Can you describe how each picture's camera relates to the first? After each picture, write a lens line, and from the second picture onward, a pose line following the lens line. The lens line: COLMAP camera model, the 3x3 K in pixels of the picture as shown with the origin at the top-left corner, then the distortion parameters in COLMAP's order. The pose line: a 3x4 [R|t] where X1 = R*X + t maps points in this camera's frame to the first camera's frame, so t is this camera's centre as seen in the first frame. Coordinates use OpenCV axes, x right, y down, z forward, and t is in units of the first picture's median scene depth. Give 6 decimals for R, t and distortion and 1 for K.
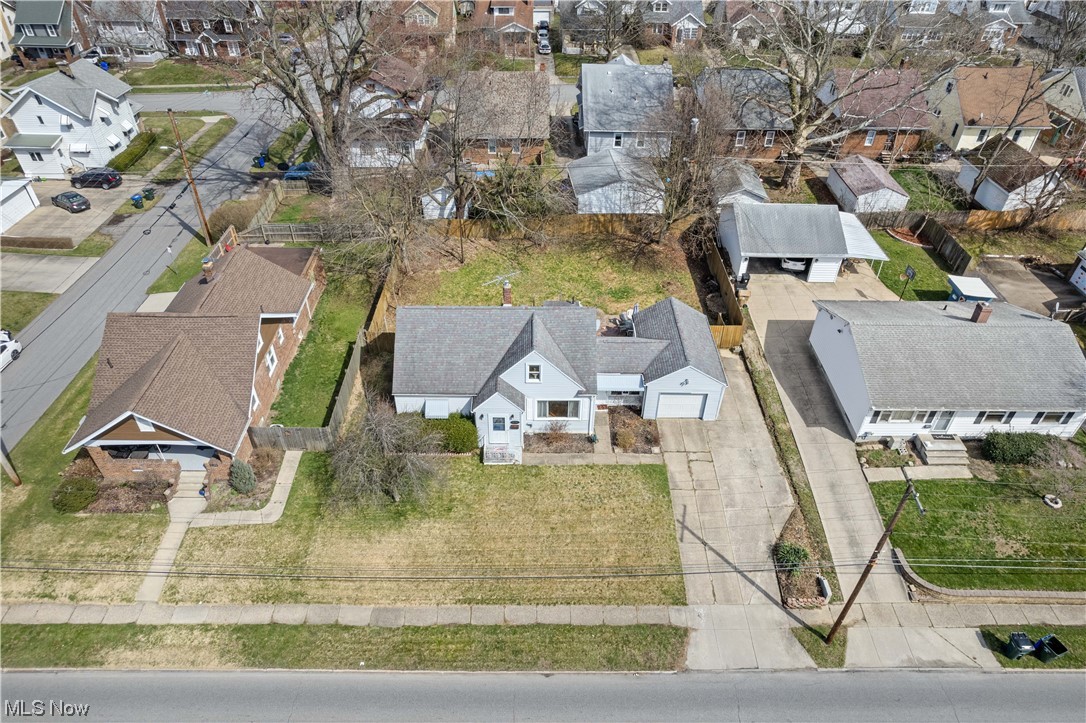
lens RADIAL K [[691.4, 0, 543.0], [0, 691.4, 361.5], [0, 0, 1]] dist [-0.045960, -0.000721]
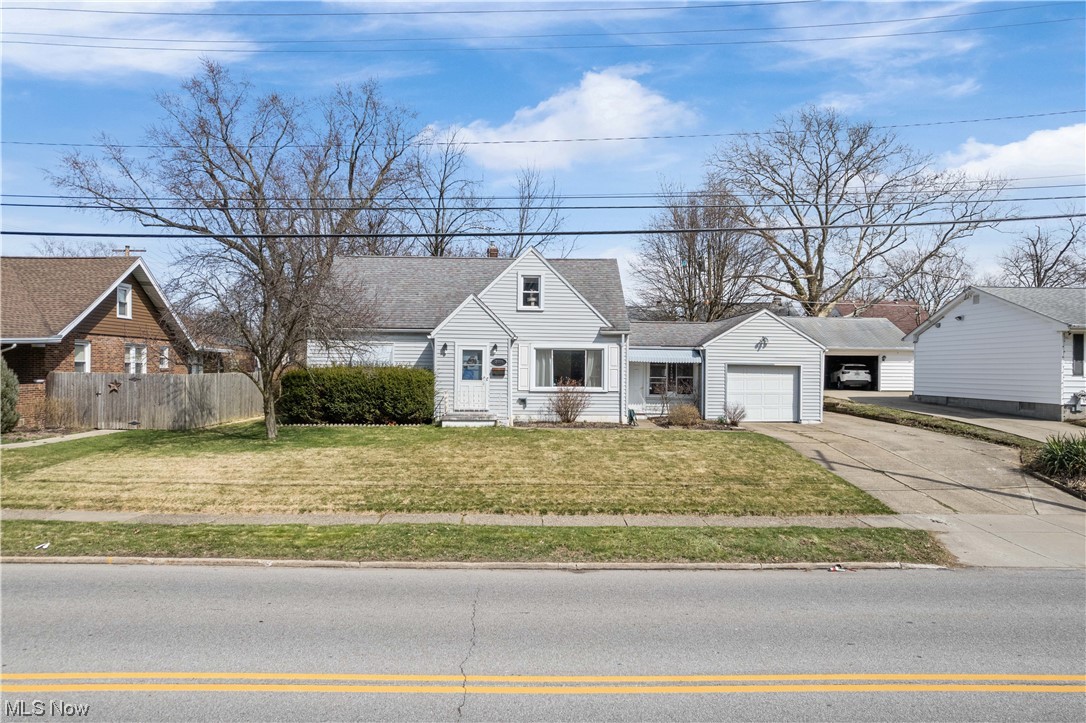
lens RADIAL K [[691.4, 0, 543.0], [0, 691.4, 361.5], [0, 0, 1]] dist [-0.045960, -0.000721]
pose [[0.999784, -0.002318, 0.020651, -0.014751], [0.014831, 0.775693, -0.630936, 0.471822], [-0.014556, 0.631106, 0.775560, 0.535843]]
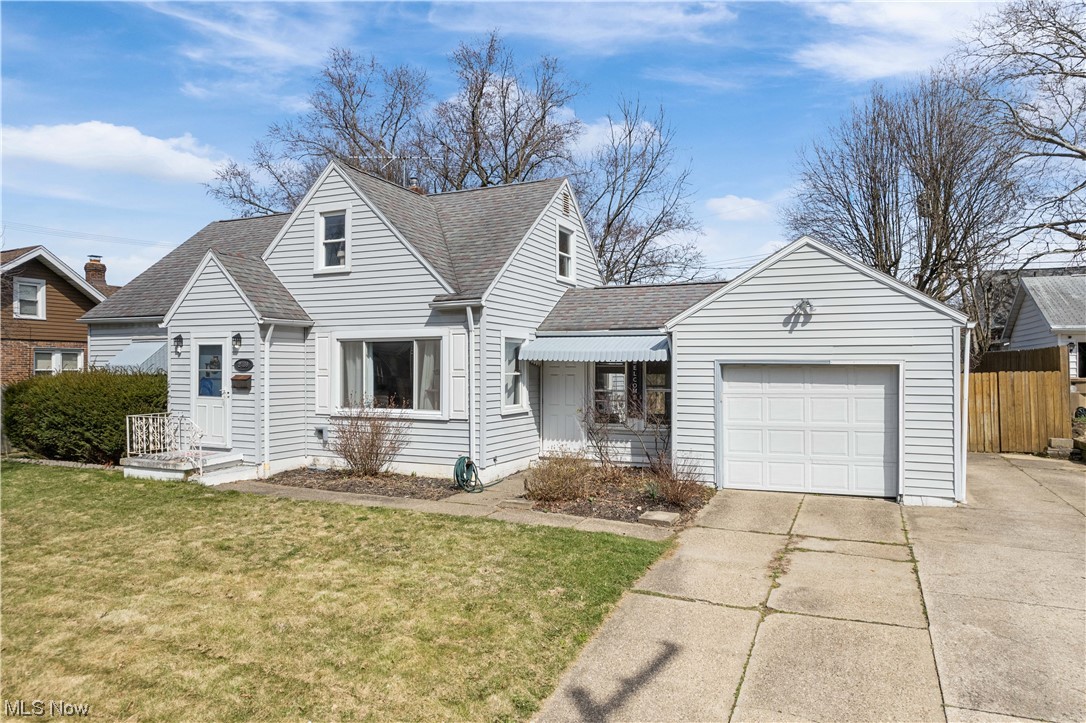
lens RADIAL K [[702.2, 0, 541.7], [0, 702.2, 366.9], [0, 0, 1]] dist [-0.084535, 0.087996]
pose [[0.907776, -0.013299, -0.419245, 0.240309], [-0.252636, 0.780537, -0.571785, 0.250137], [0.334840, 0.624969, 0.705192, 0.813222]]
